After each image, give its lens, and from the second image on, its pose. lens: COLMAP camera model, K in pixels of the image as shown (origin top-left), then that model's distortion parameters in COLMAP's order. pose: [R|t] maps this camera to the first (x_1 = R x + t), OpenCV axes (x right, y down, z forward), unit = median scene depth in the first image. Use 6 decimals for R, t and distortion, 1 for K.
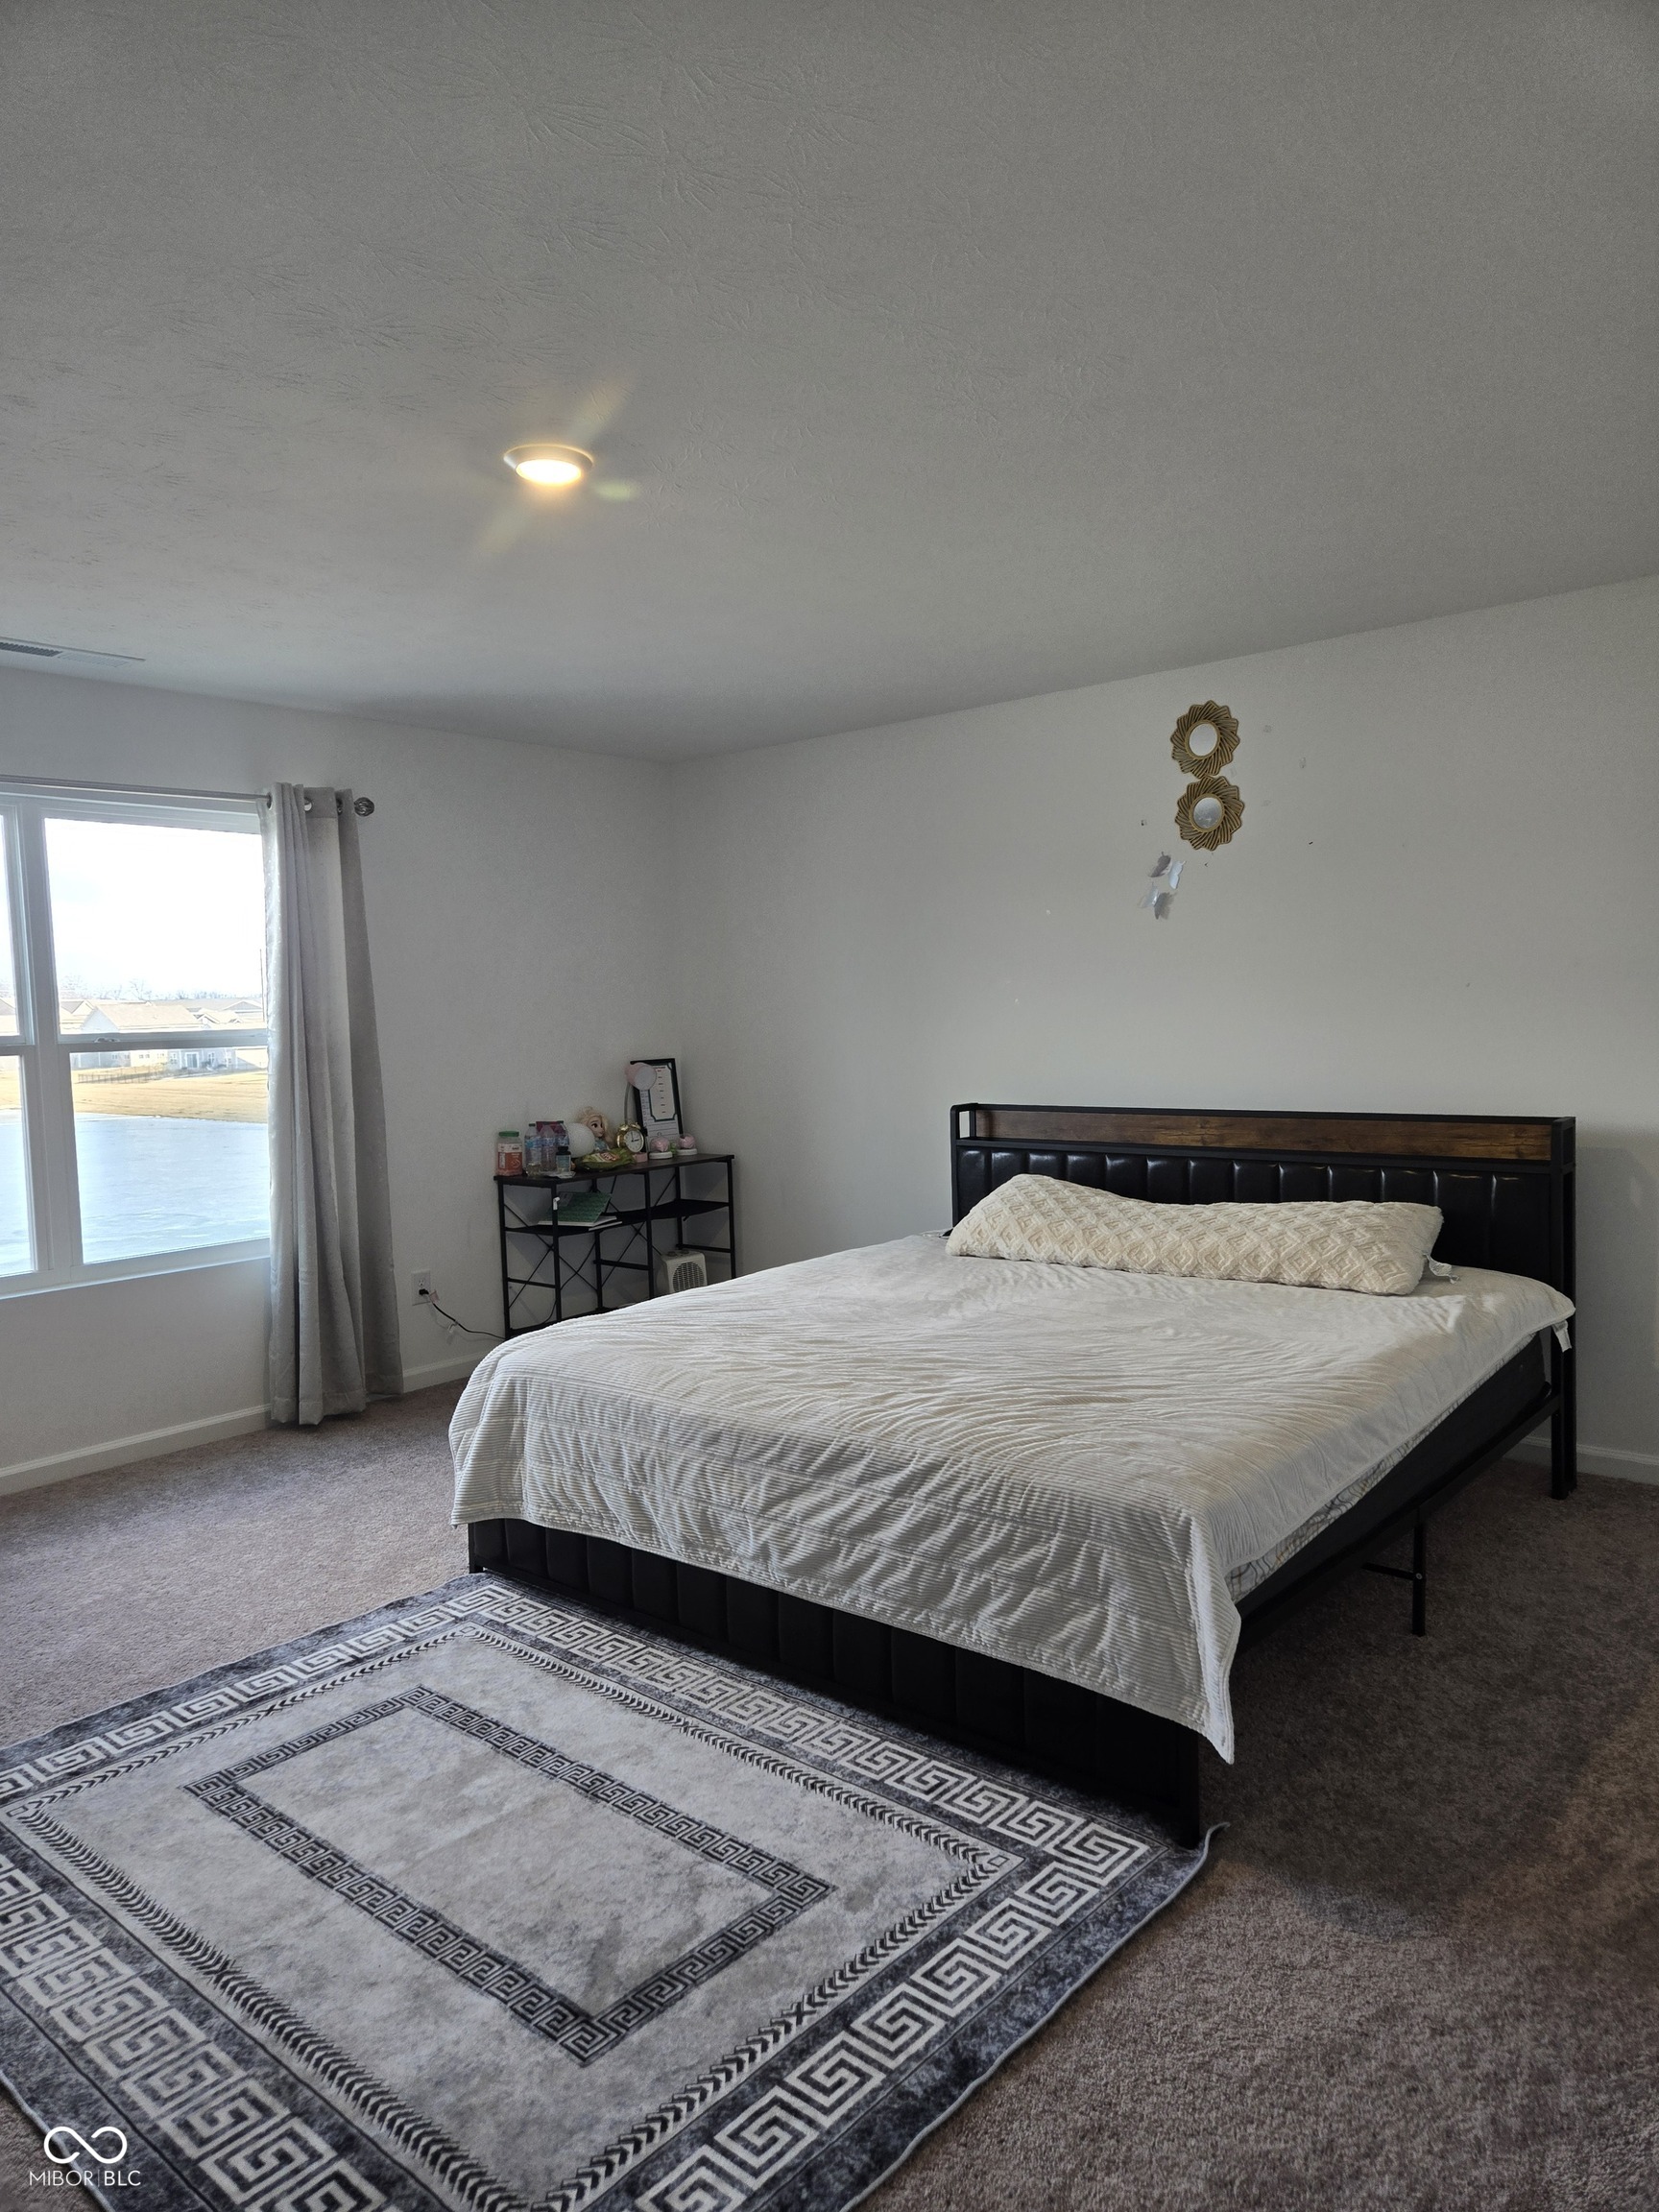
lens RADIAL K [[1484.8, 0, 827.5], [0, 1484.8, 1107.2], [0, 0, 1]] dist [0.068415, -0.056238]
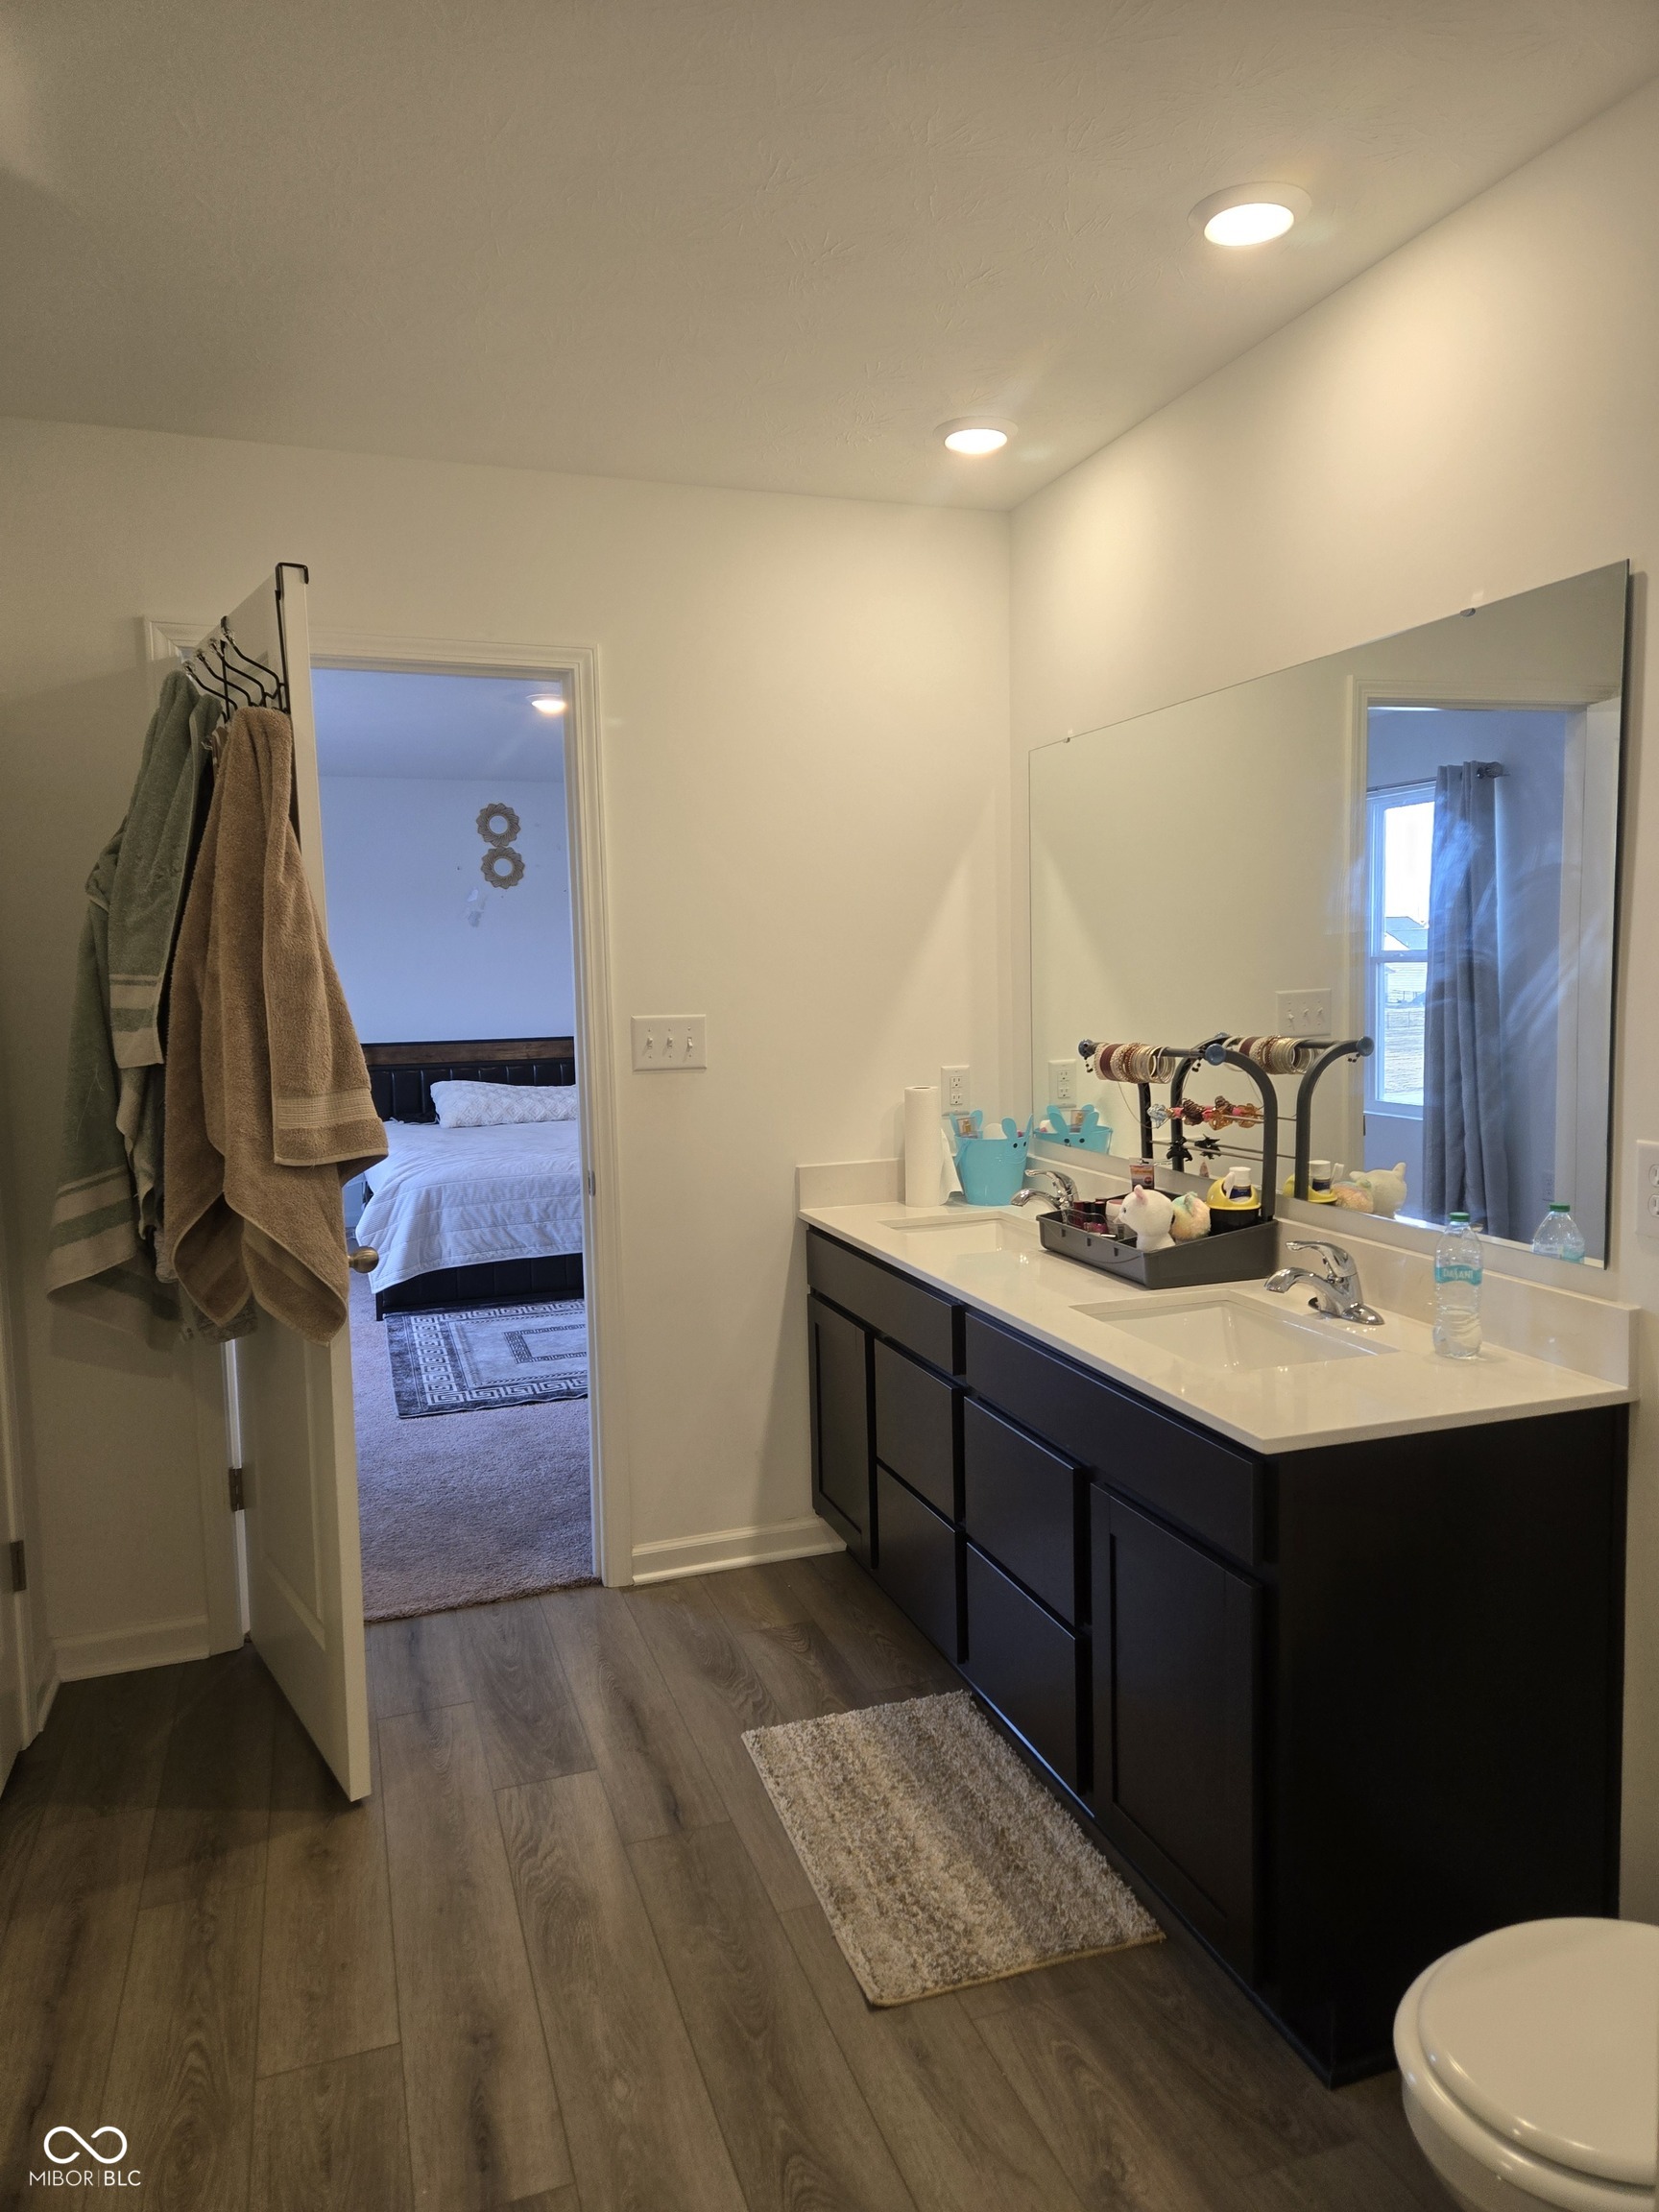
lens RADIAL K [[1484.8, 0, 830.9], [0, 1484.8, 1102.2], [0, 0, 1]] dist [0.068415, -0.056238]
pose [[0.497562, -0.063327, 0.865114, -1.491607], [0.063878, 0.997299, 0.036264, 0.051432], [-0.865073, 0.037219, 0.500263, -0.262103]]
